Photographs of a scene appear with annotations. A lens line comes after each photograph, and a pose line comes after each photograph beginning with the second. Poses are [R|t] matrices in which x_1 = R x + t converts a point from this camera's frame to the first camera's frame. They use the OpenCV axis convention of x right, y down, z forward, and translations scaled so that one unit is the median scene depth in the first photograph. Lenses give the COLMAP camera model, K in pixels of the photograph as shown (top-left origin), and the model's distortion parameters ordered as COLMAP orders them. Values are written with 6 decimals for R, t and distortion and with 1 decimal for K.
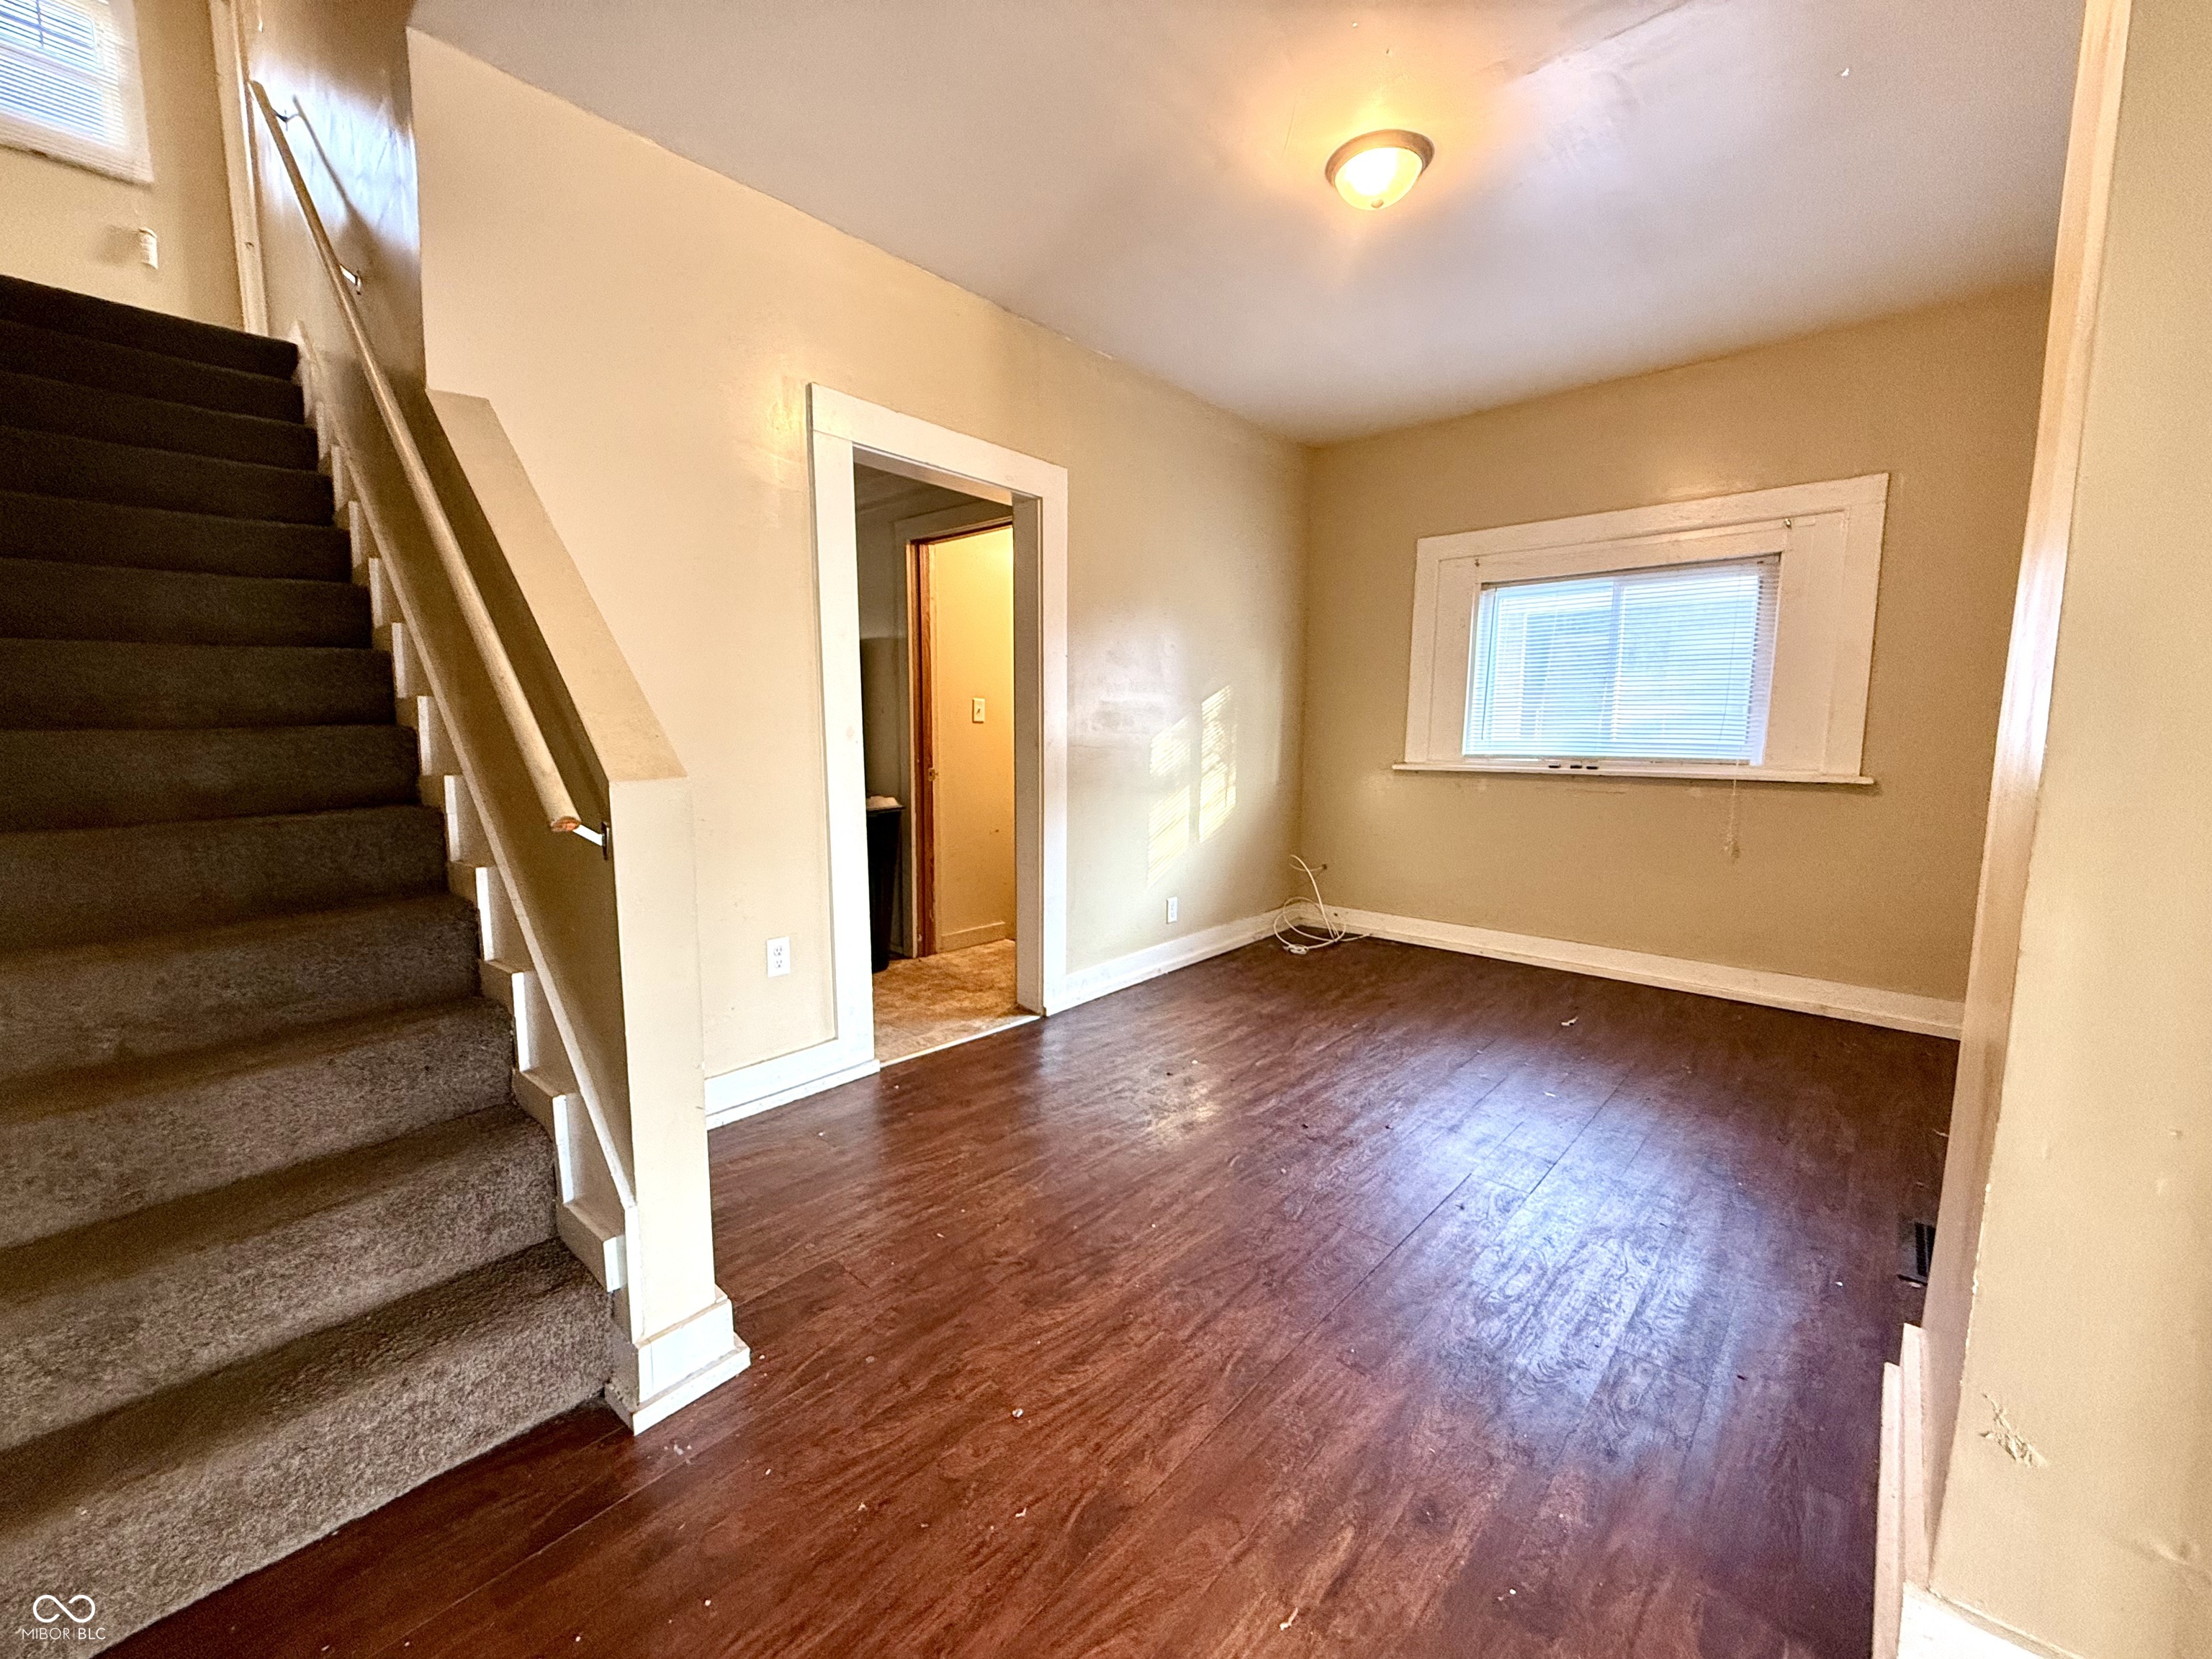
lens RADIAL K [[884.0, 0, 1110.7], [0, 884.0, 832.1], [0, 0, 1]] dist [-0.004401, 0.000177]
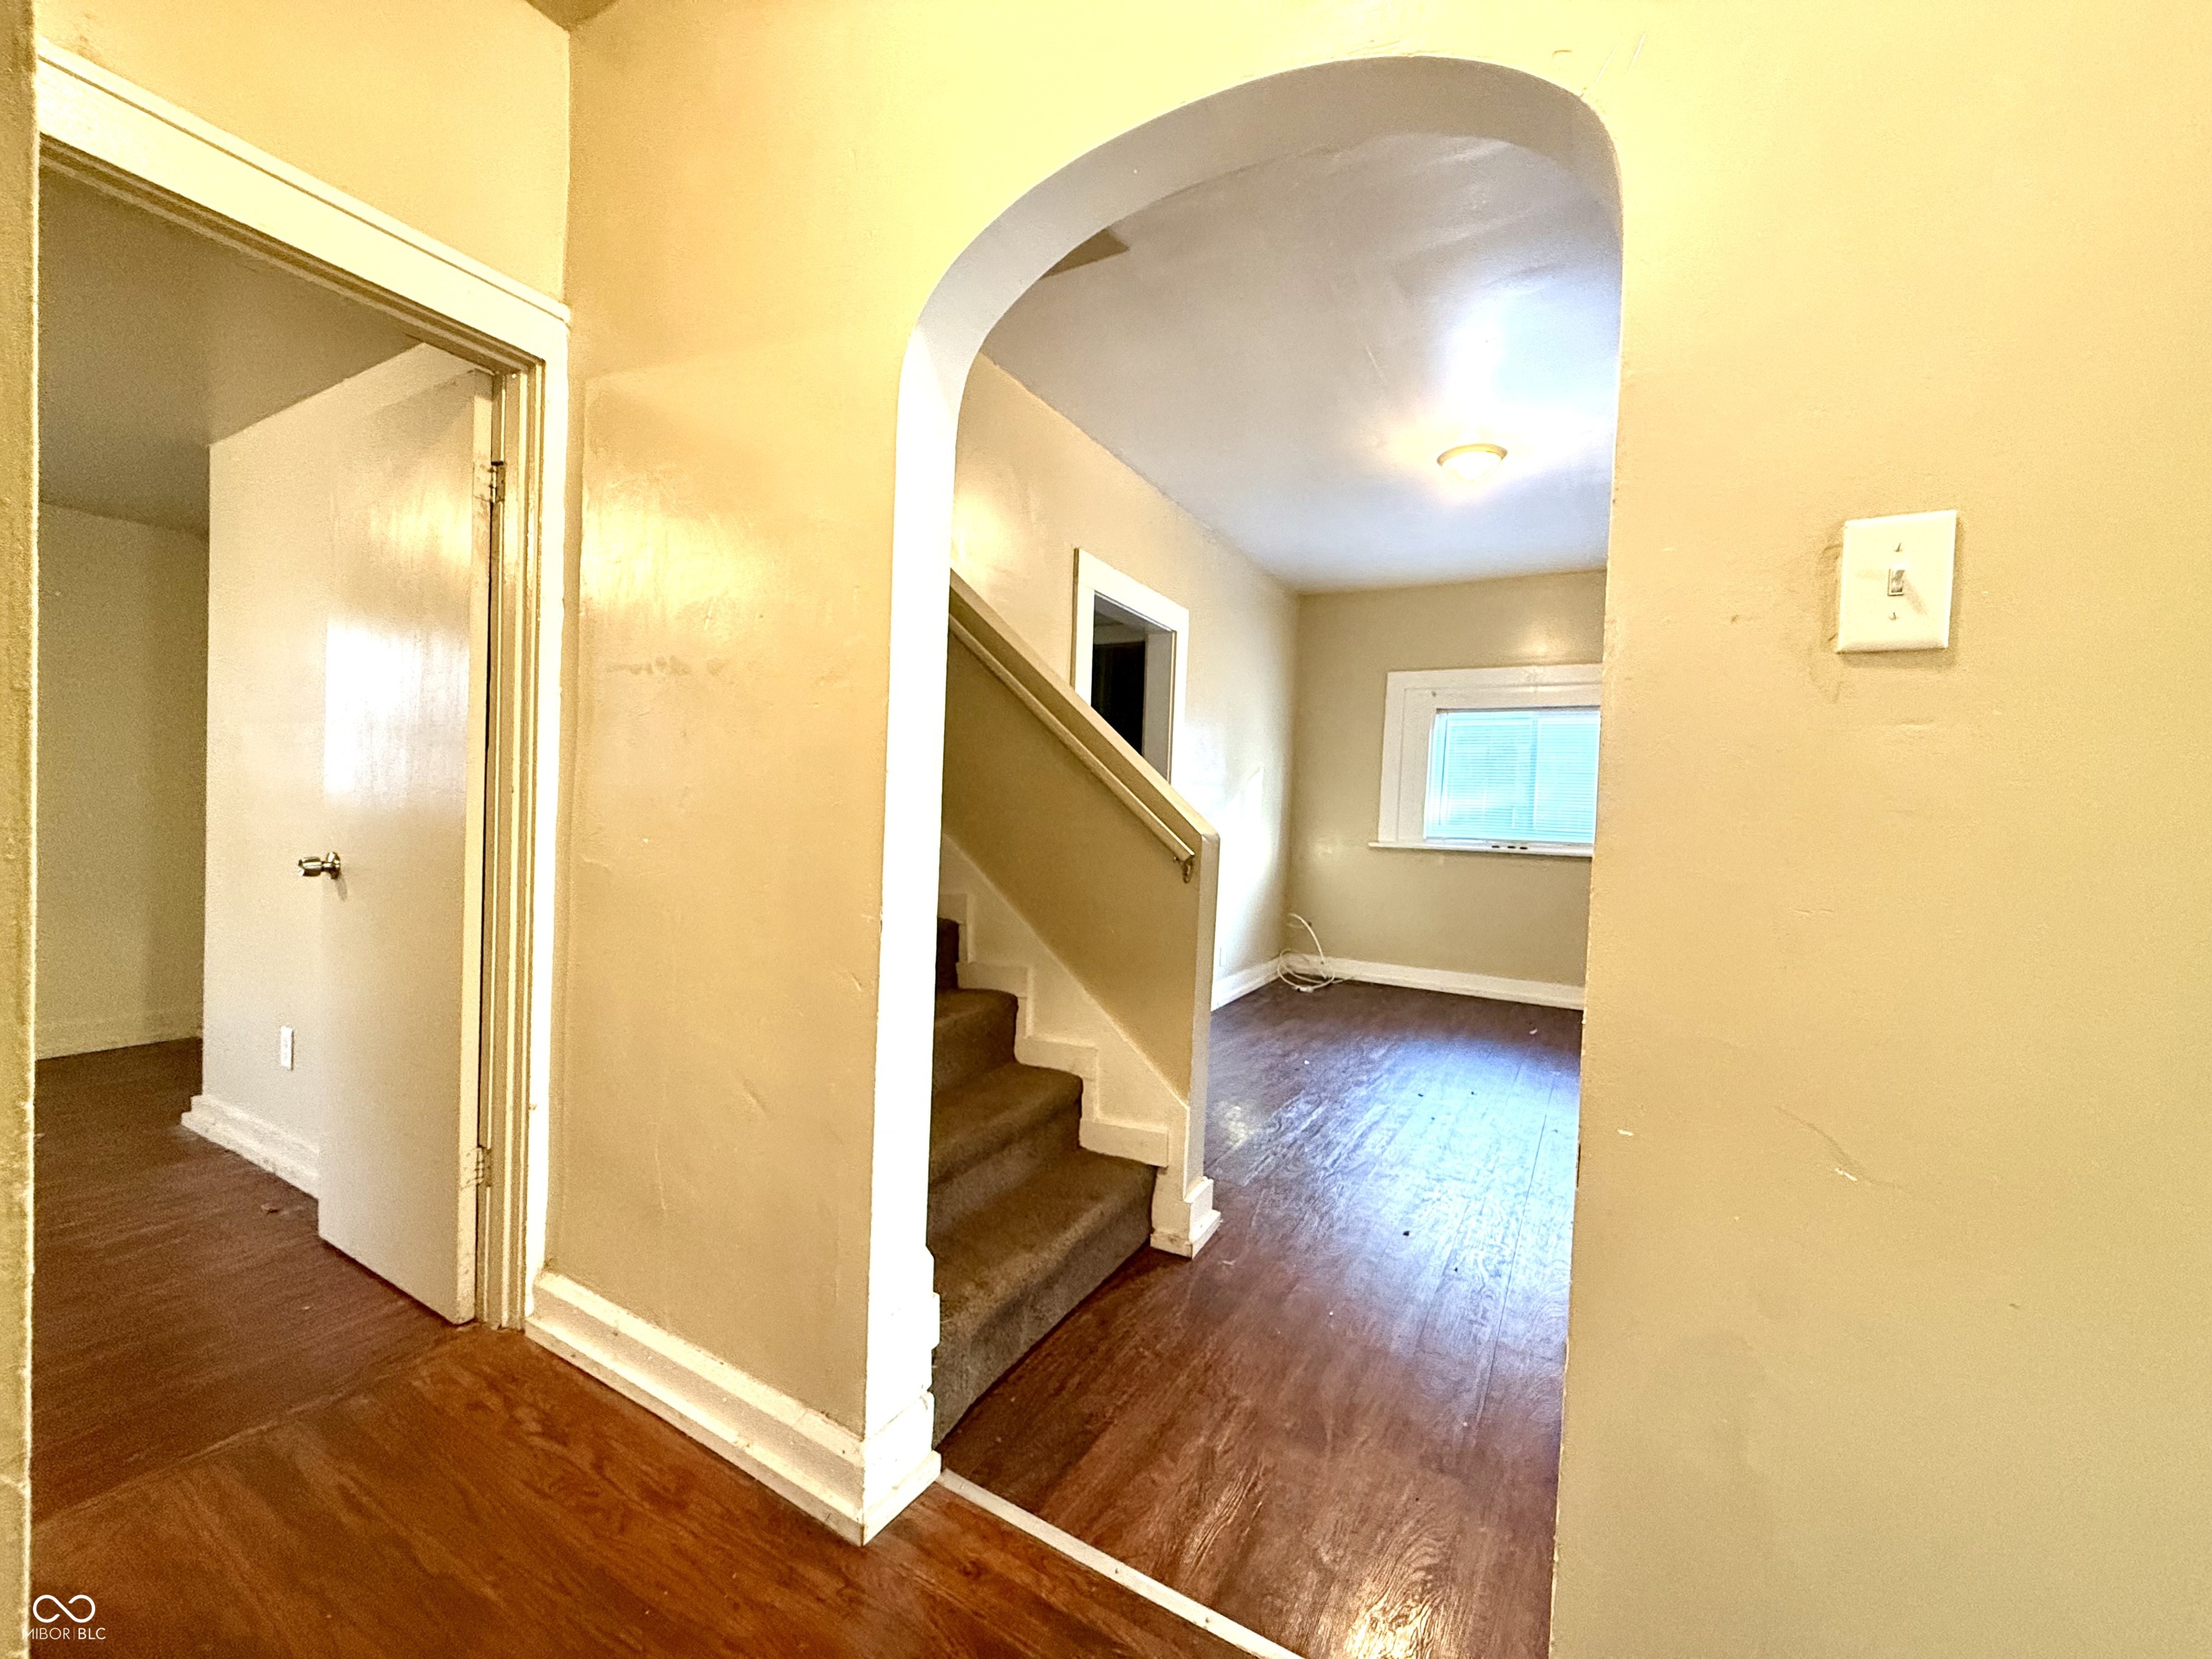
lens RADIAL K [[884.0, 0, 1092.6], [0, 884.0, 830.1], [0, 0, 1]] dist [-0.004401, 0.000177]
pose [[0.980099, 0.029236, 0.196345, -0.353587], [-0.009806, 0.995018, -0.099211, 0.039039], [-0.198268, 0.095311, 0.975503, -0.186282]]
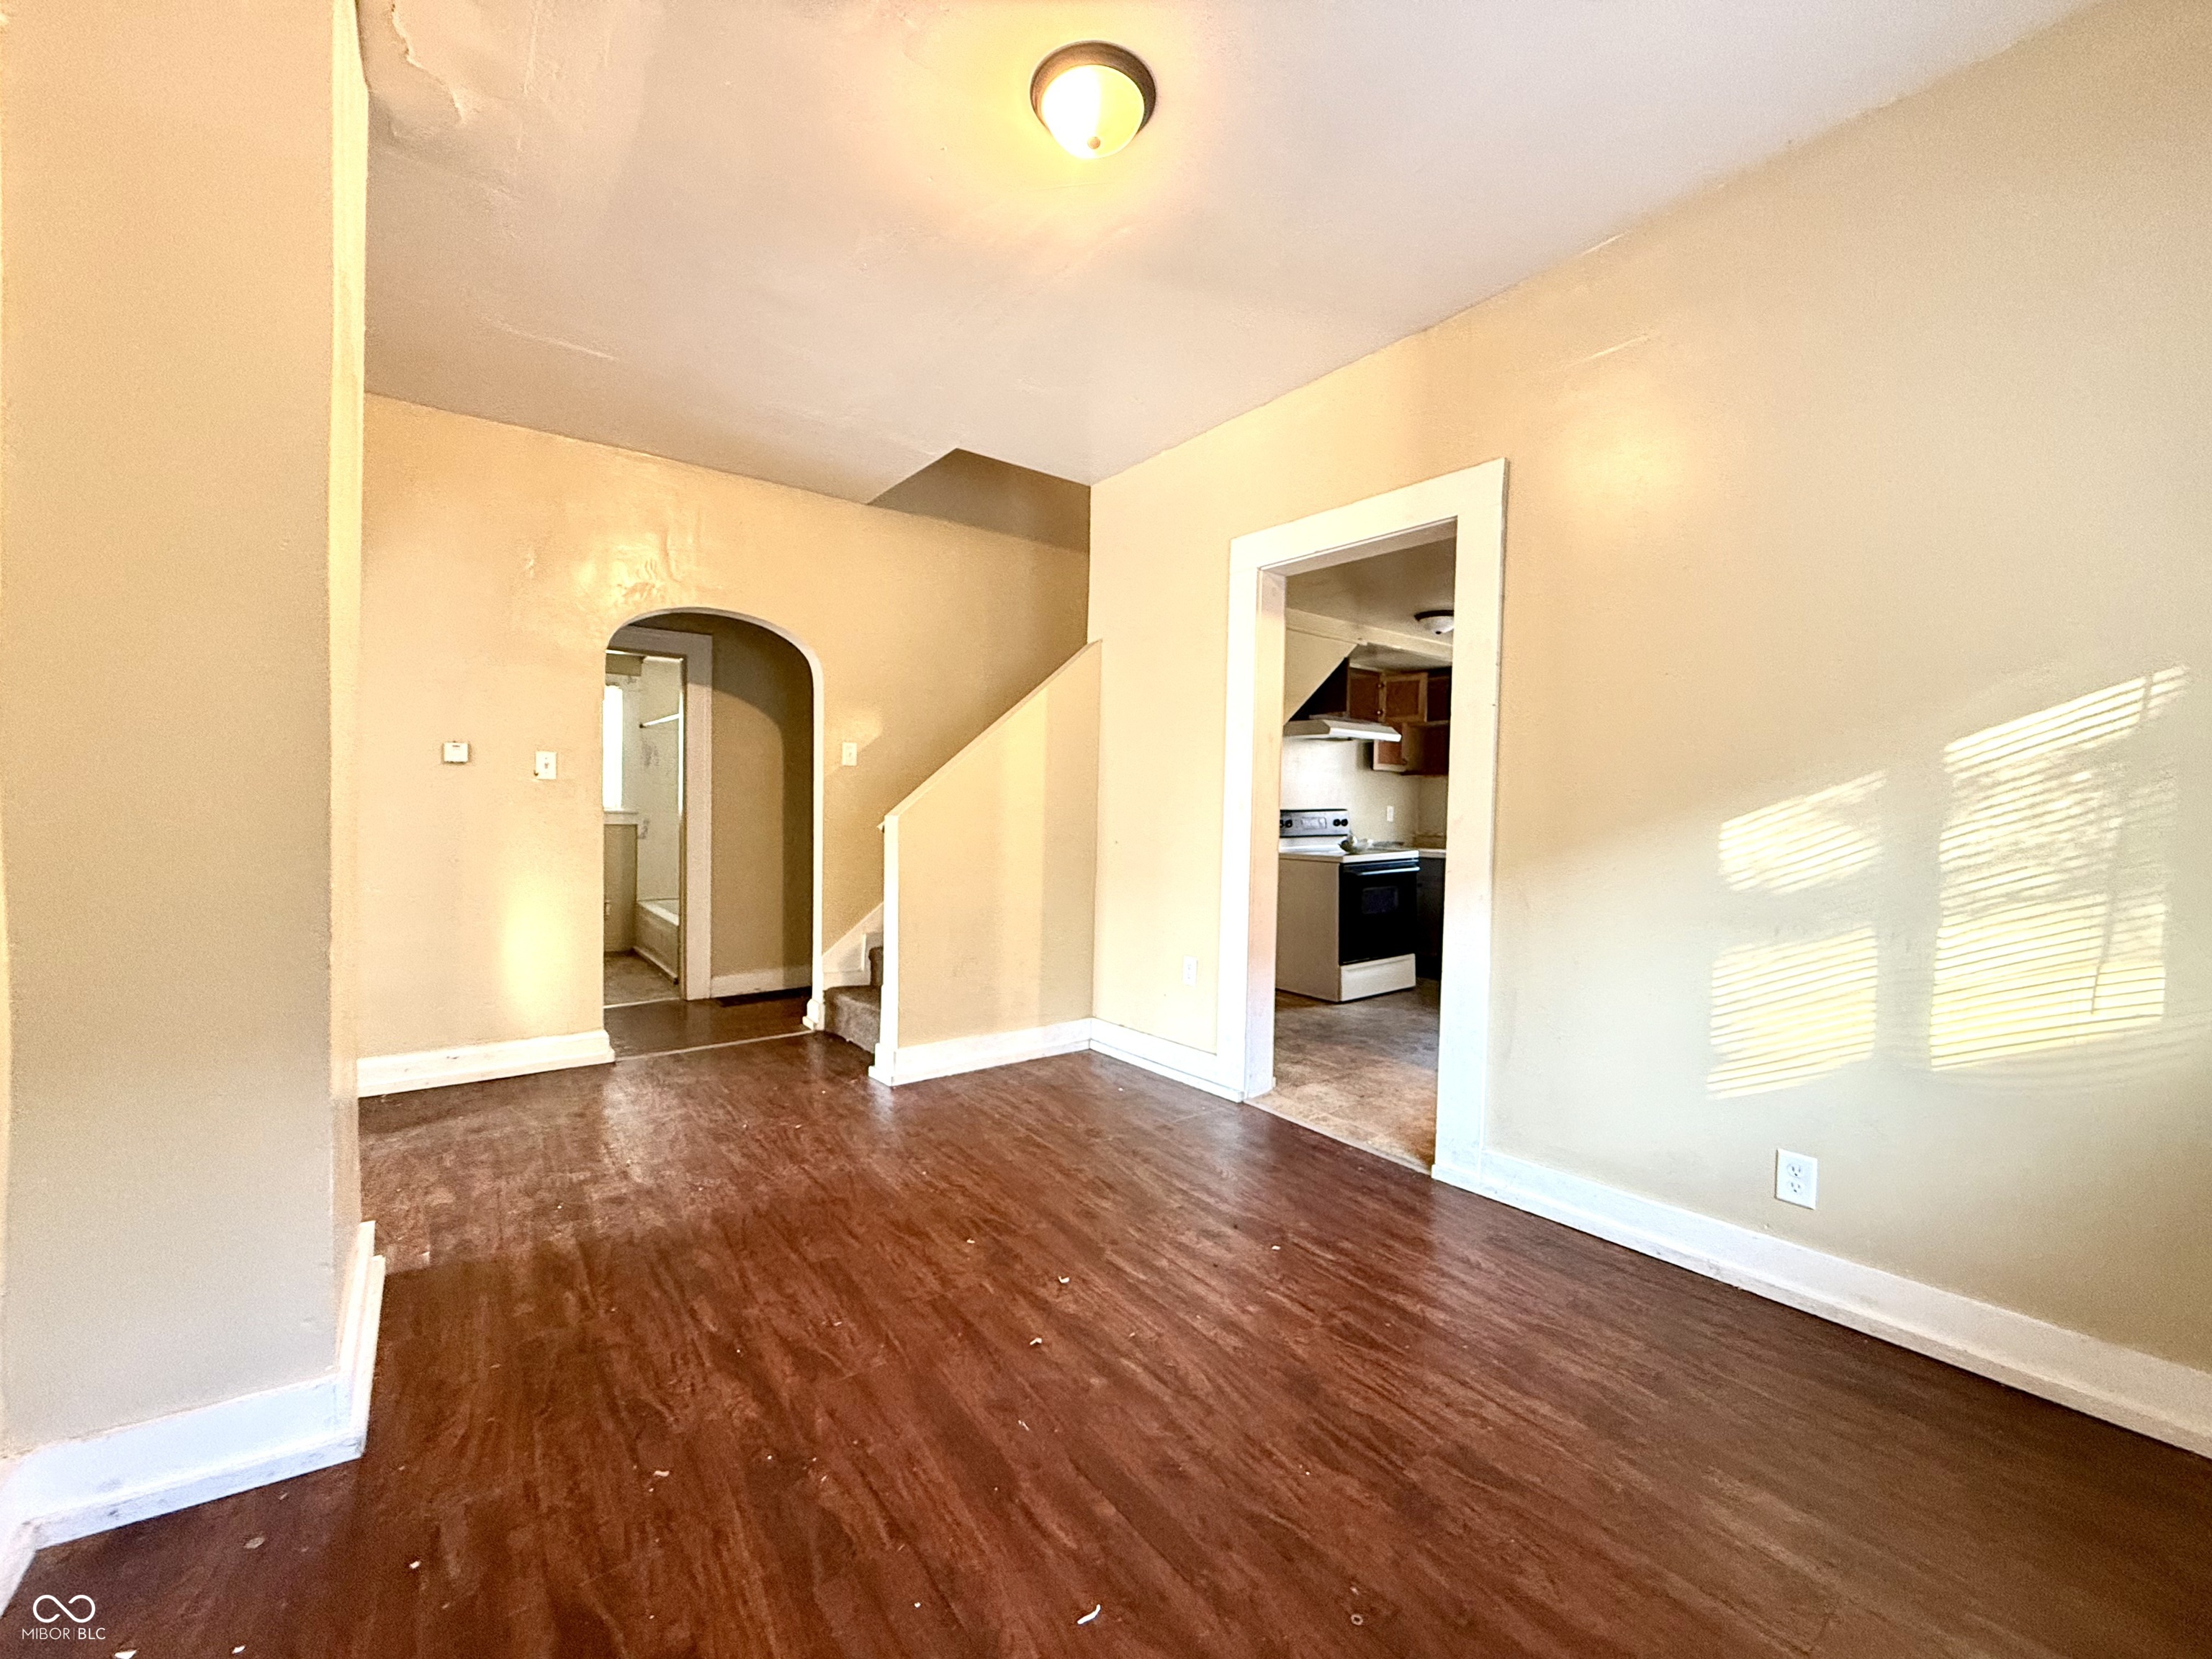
lens RADIAL K [[884.0, 0, 1101.0], [0, 884.0, 830.2], [0, 0, 1]] dist [-0.004401, 0.000177]
pose [[-0.198695, 0.011673, -0.979992, 0.615930], [-0.137815, 0.989661, 0.039731, -0.066879], [0.970323, 0.142952, -0.195032, 0.701724]]
